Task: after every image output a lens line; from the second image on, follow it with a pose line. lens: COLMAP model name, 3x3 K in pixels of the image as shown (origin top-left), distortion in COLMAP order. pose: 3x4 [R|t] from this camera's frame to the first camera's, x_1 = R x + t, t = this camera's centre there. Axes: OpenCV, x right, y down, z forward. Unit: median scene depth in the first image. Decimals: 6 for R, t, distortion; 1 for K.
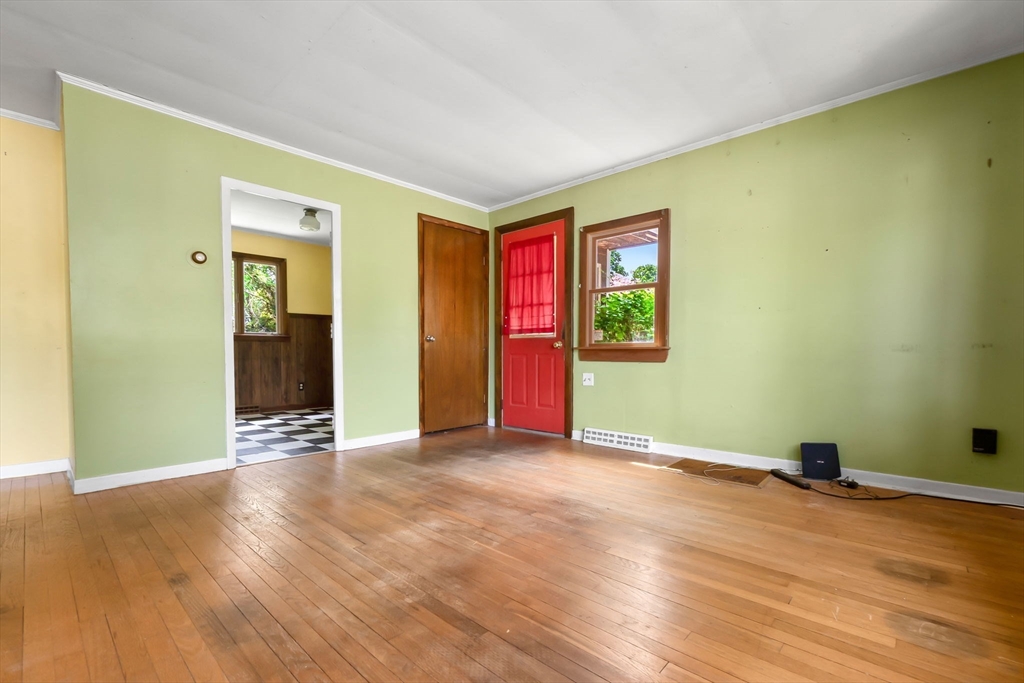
lens RADIAL K [[449.4, 0, 517.4], [0, 449.4, 365.4], [0, 0, 1]] dist [-0.002213, -0.000254]
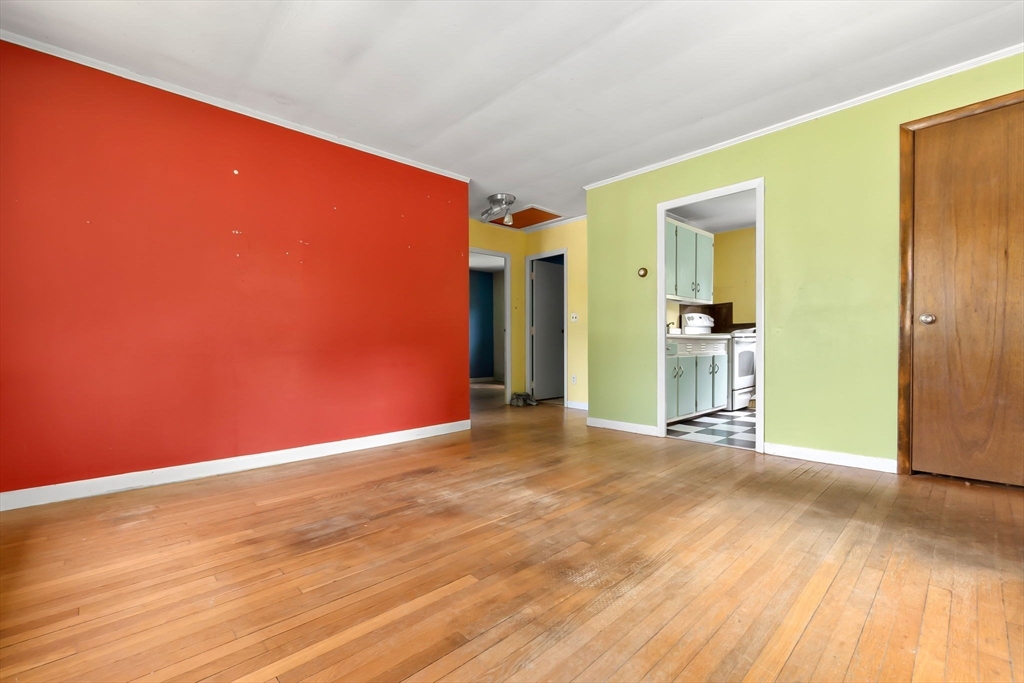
lens RADIAL K [[446.7, 0, 510.7], [0, 446.7, 345.5], [0, 0, 1]] dist [-0.000254, 0.000018]
pose [[-0.068822, 0.006148, -0.997610, 0.581721], [-0.021424, 0.999741, 0.007639, -0.020128], [0.997399, 0.021899, -0.068672, 0.627108]]
